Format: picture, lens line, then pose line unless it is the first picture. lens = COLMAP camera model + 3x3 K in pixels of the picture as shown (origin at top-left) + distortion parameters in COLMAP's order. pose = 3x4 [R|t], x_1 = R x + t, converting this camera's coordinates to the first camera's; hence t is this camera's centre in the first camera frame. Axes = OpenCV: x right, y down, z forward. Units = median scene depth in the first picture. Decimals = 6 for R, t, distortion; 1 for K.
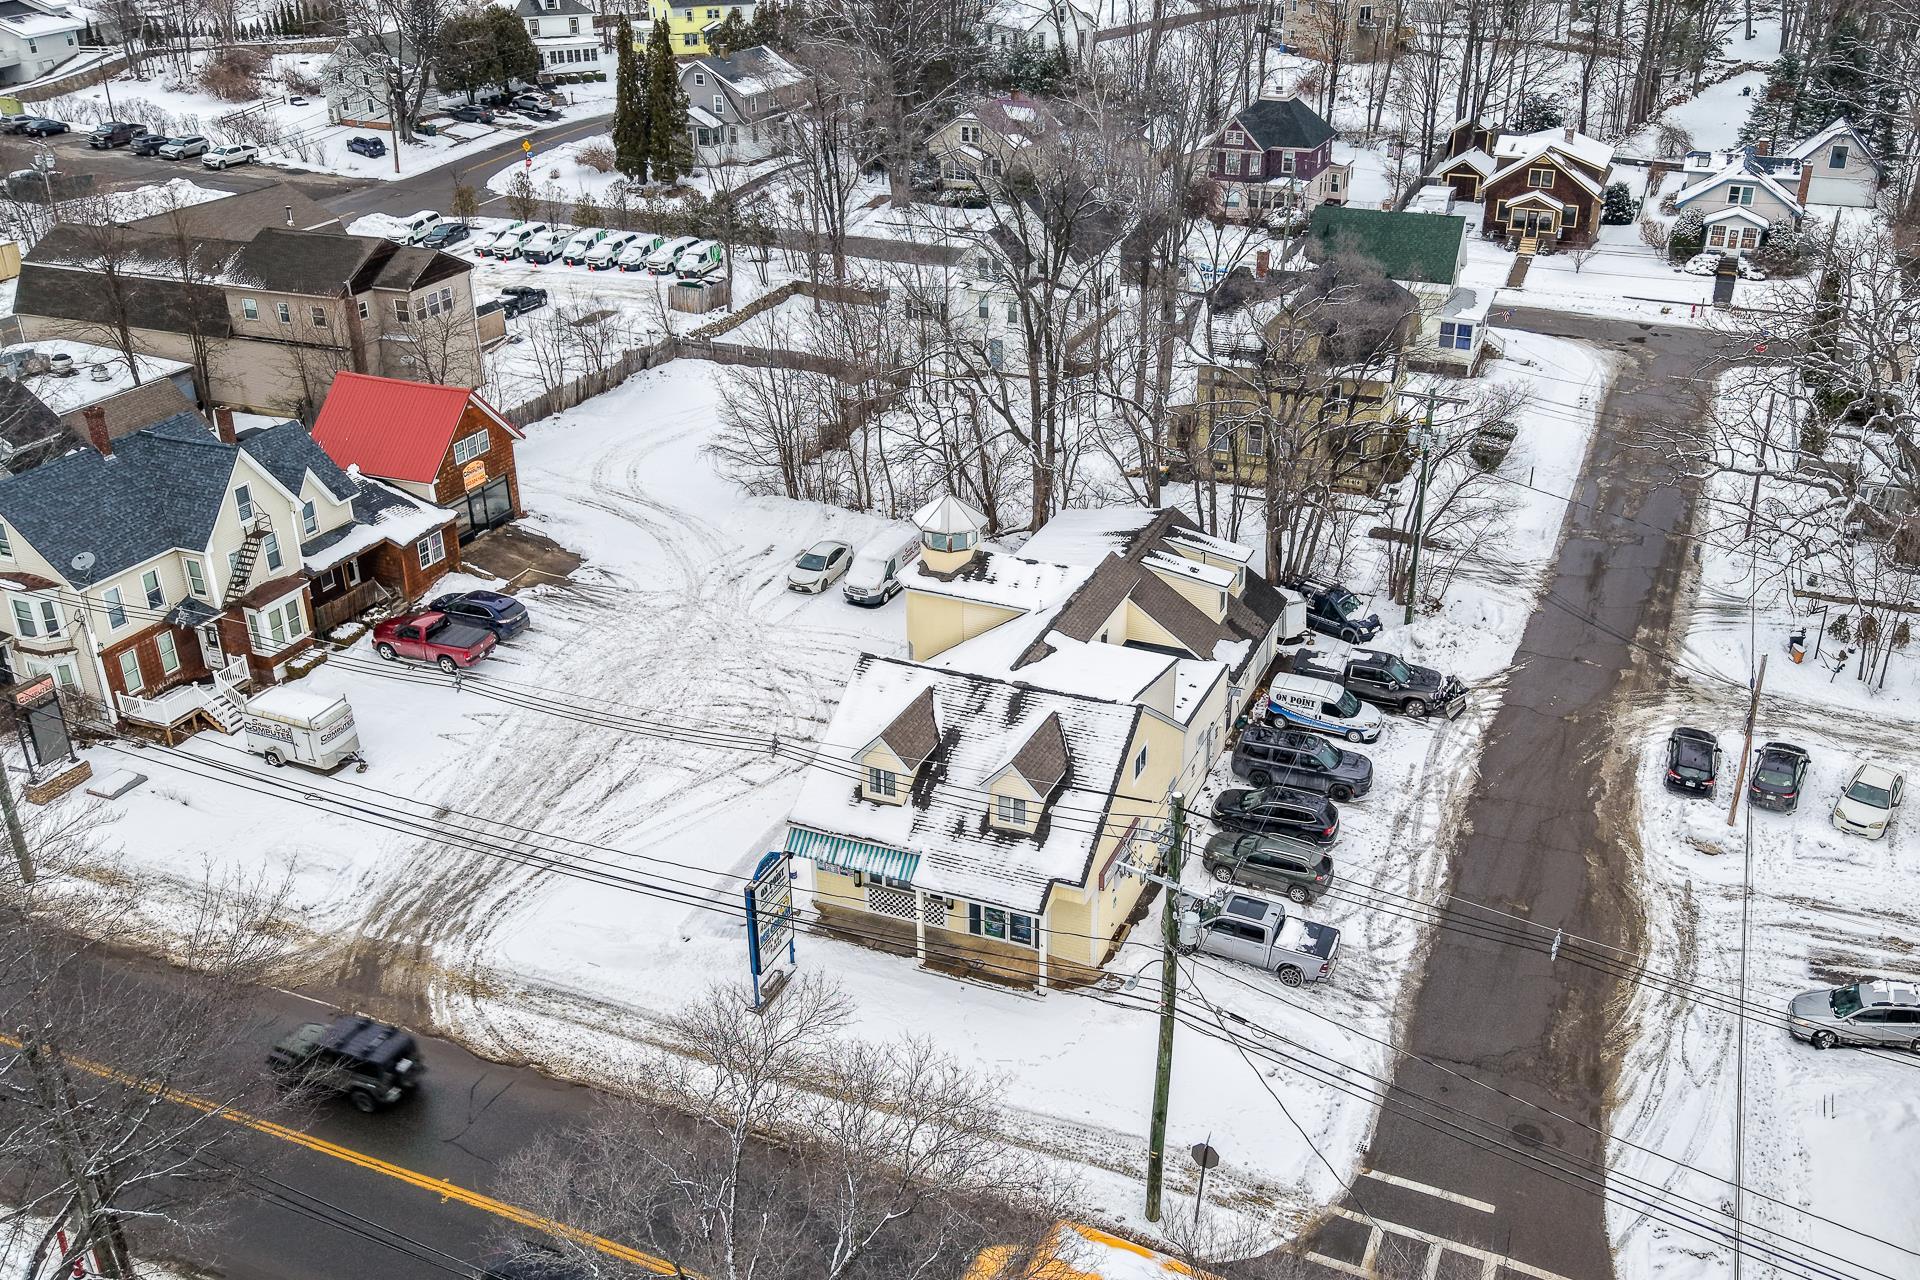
lens RADIAL K [[1703.3, 0, 1039.0], [0, 1703.3, 571.8], [0, 0, 1]] dist [0.043827, -0.079530]
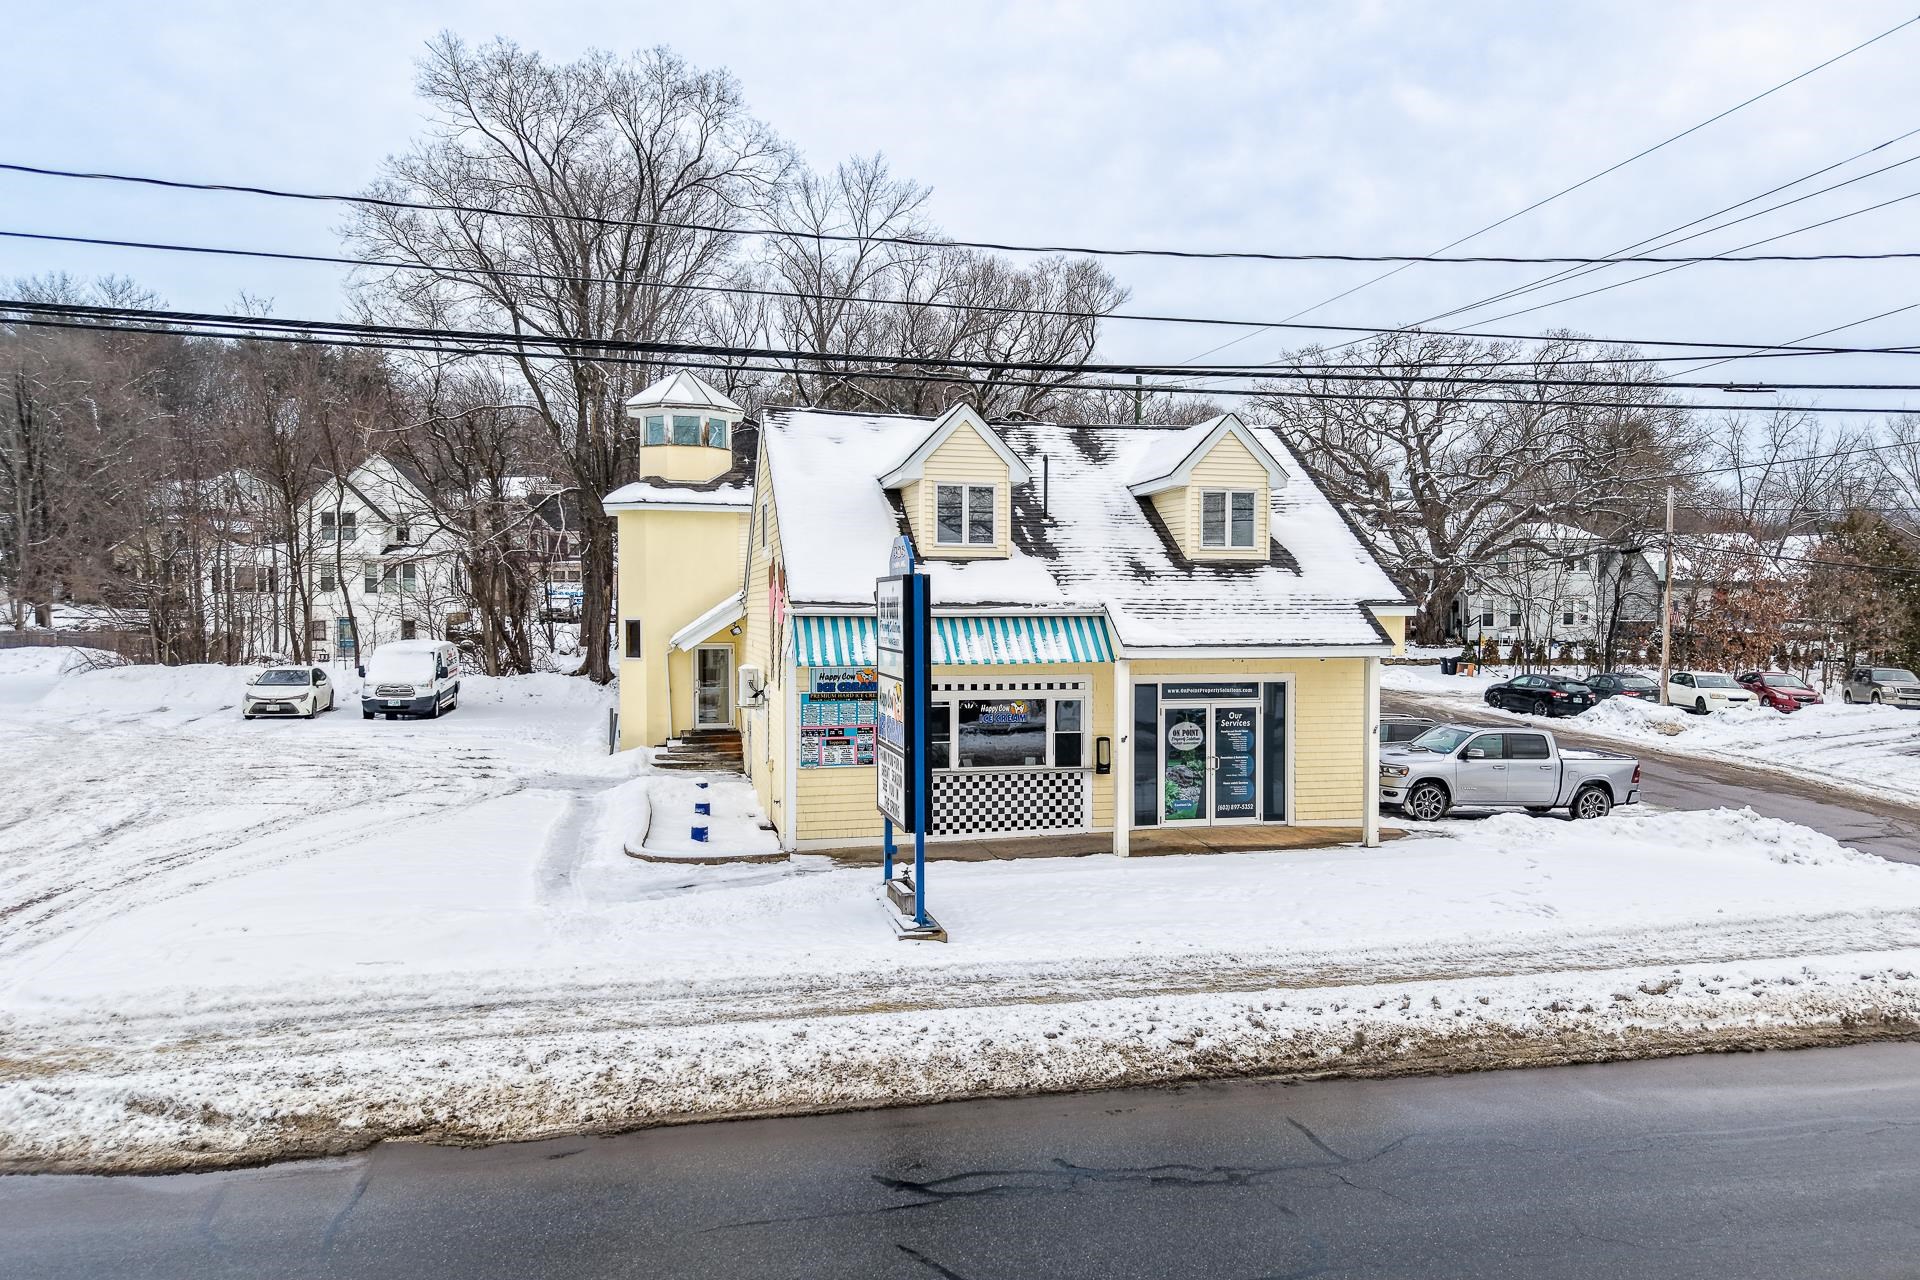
lens RADIAL K [[1412.1, 0, 1015.7], [0, 1412.1, 660.6], [0, 0, 1]] dist [0.049160, -0.042497]
pose [[0.807861, -0.026416, 0.588781, -0.251617], [0.238244, 0.928374, -0.285241, 0.221125], [-0.539074, 0.370708, 0.756290, 0.543765]]
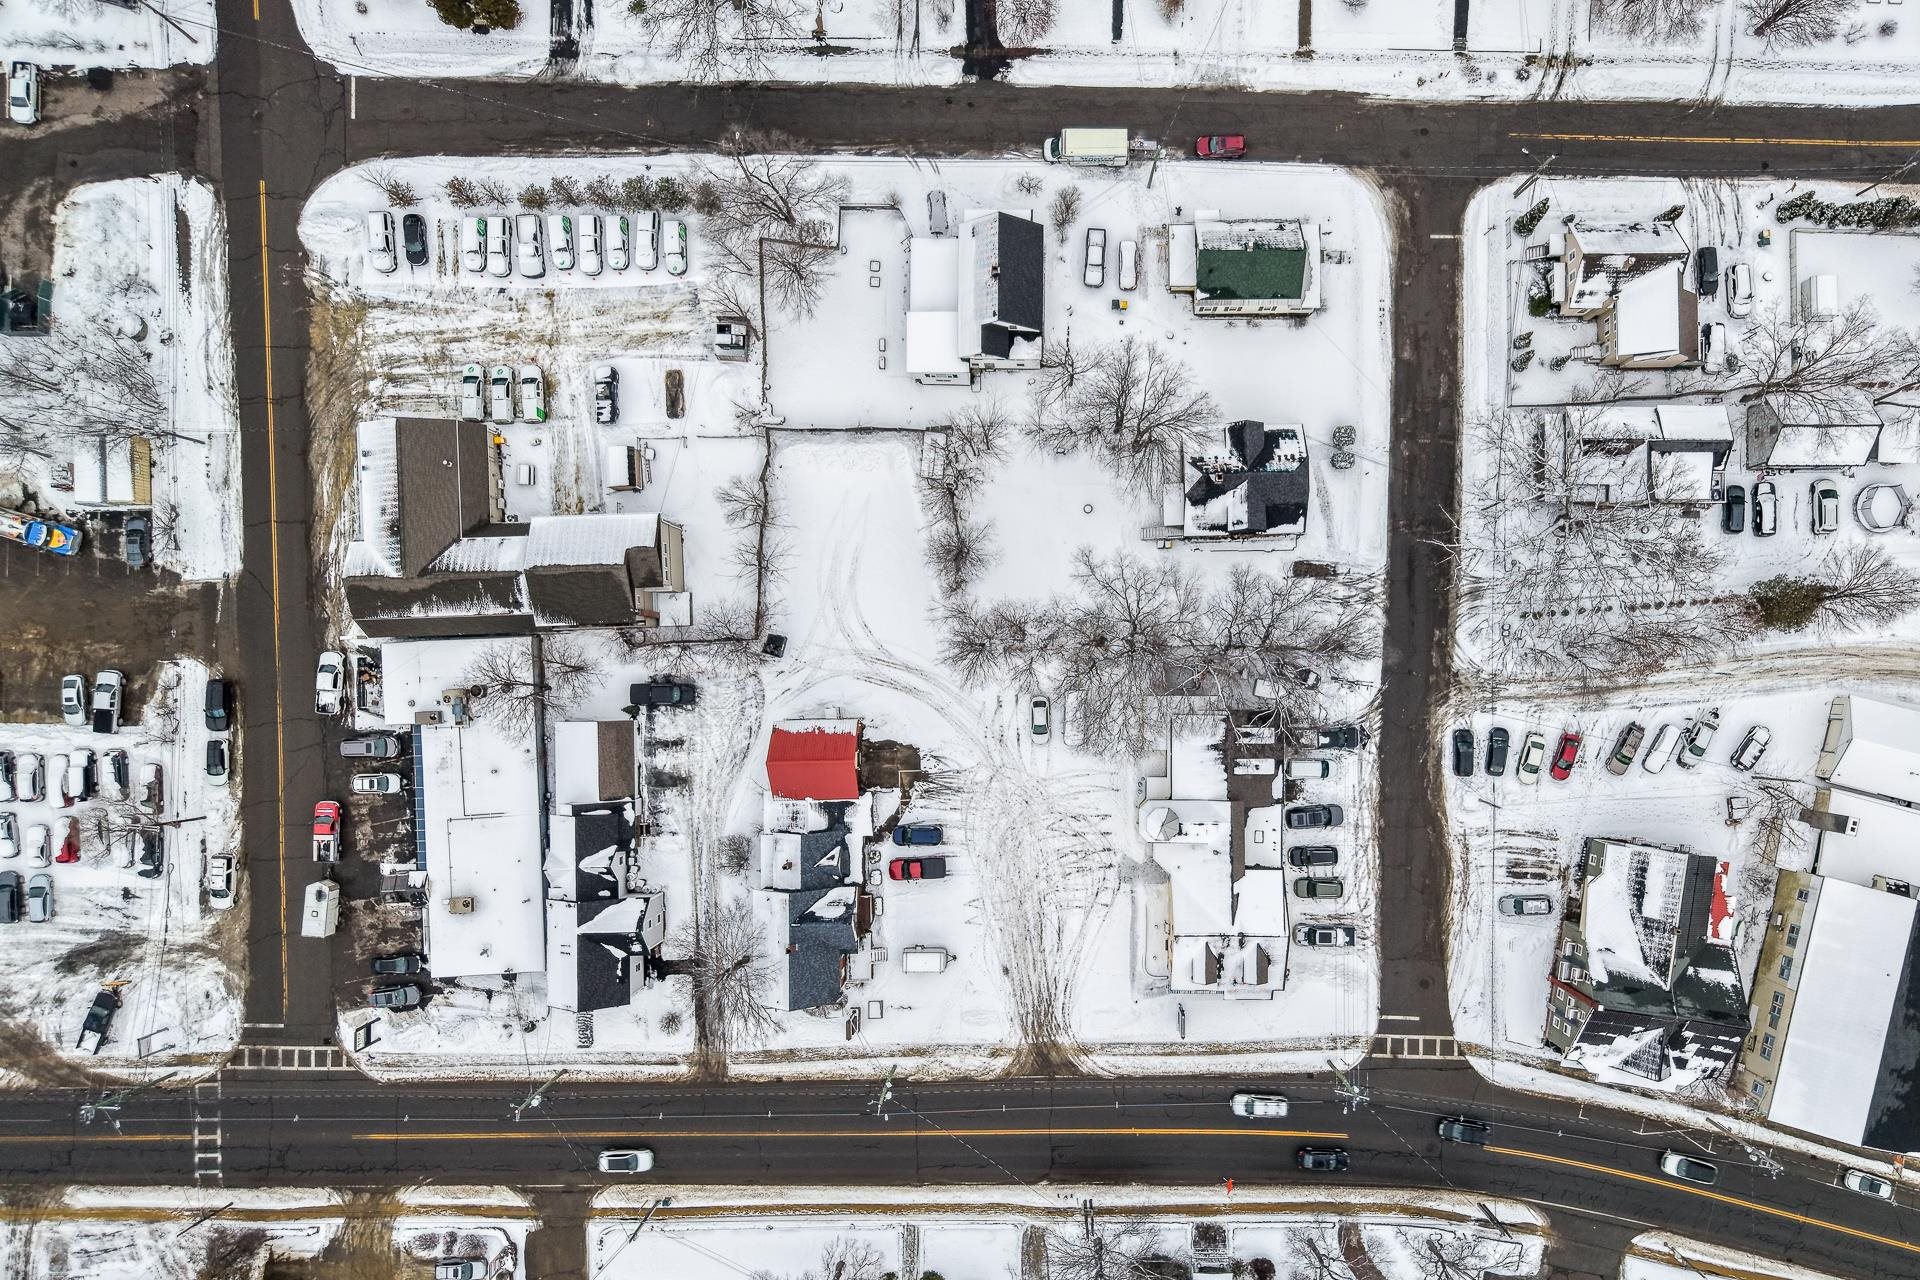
lens RADIAL K [[1412.1, 0, 1102.5], [0, 1412.1, 676.1], [0, 0, 1]] dist [0.049160, -0.042497]
pose [[0.931288, -0.364164, 0.009324, -0.067917], [0.143555, 0.390400, 0.909384, -1.703403], [-0.334805, -0.845560, 0.415852, 0.402517]]
